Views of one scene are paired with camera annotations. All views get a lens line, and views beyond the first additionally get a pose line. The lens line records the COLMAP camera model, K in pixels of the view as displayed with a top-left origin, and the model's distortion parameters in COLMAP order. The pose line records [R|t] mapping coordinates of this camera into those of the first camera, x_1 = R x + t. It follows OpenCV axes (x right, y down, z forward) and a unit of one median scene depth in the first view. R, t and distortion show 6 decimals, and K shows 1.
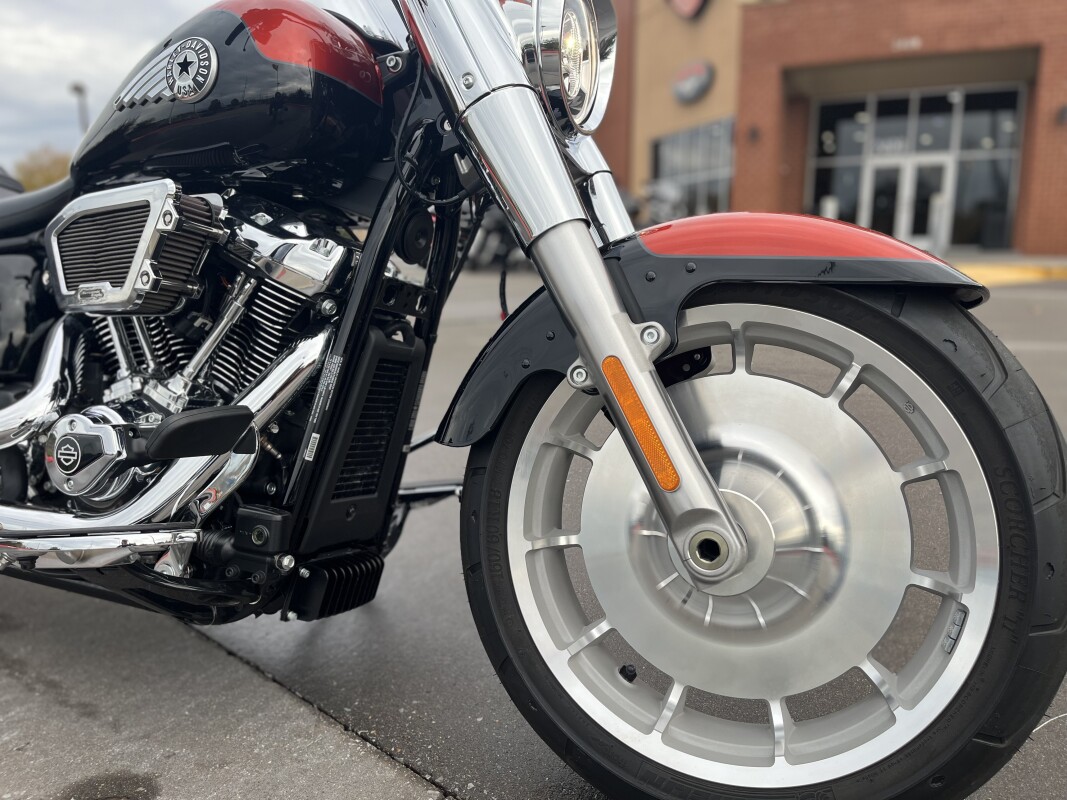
lens RADIAL K [[797.9, 0, 528.0], [0, 797.9, 400.1], [0, 0, 1]] dist [0.098675, -0.126744]
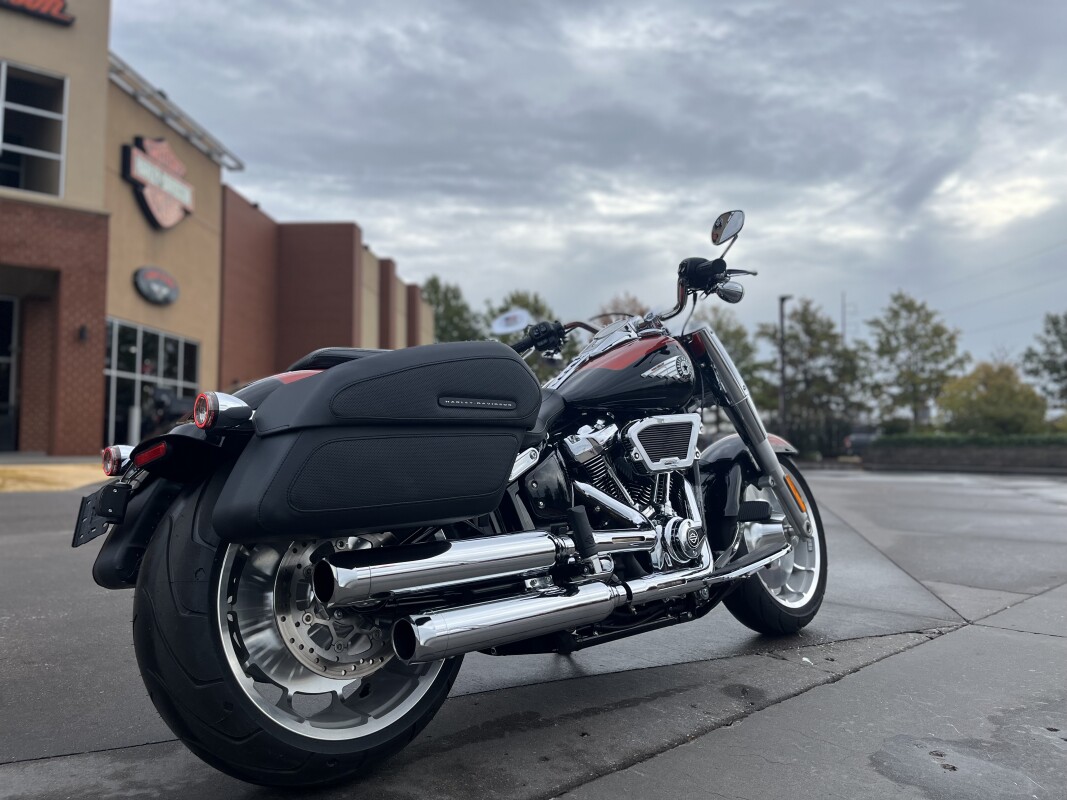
lens RADIAL K [[797.9, 0, 528.0], [0, 797.9, 400.1], [0, 0, 1]] dist [0.098675, -0.126744]
pose [[0.367472, 0.055216, 0.928394, -2.666288], [0.170525, 0.977313, -0.125622, -0.093235], [-0.914268, 0.204477, 0.349720, 0.587496]]
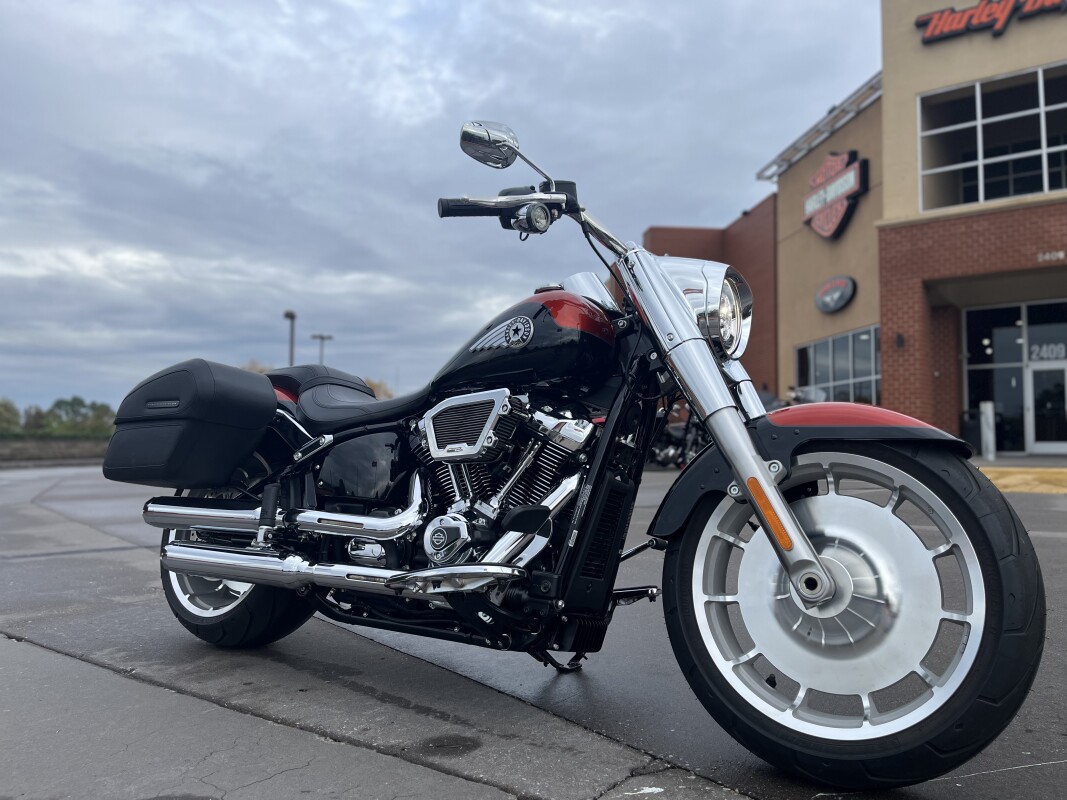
lens RADIAL K [[794.7, 0, 537.0], [0, 794.7, 400.5], [0, 0, 1]] dist [0.098624, -0.131400]
pose [[0.985056, -0.005101, -0.172161, -0.052175], [-0.037225, 0.969632, -0.241721, 0.187228], [0.168166, 0.244517, 0.954951, -0.699196]]
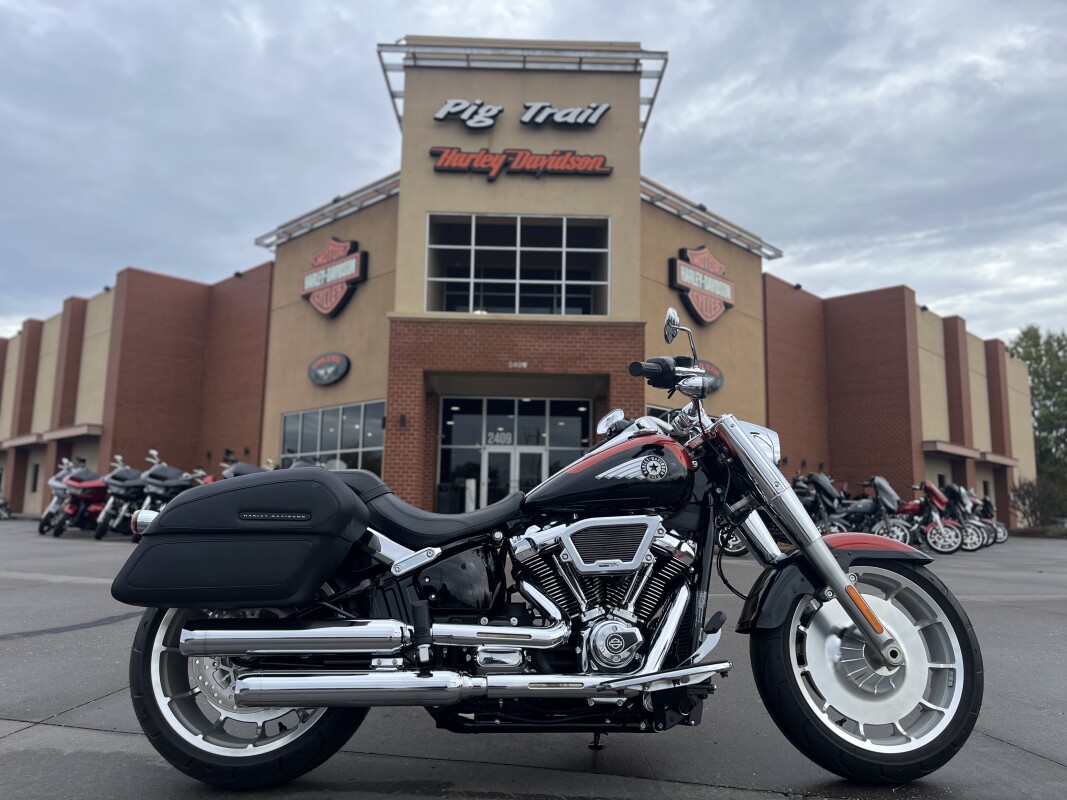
lens RADIAL K [[797.9, 0, 528.0], [0, 797.9, 400.1], [0, 0, 1]] dist [0.098675, -0.126744]
pose [[0.881265, 0.082041, 0.465447, -1.776596], [0.072240, 0.949864, -0.304203, 0.086632], [-0.467069, 0.301708, 0.831155, -0.806818]]
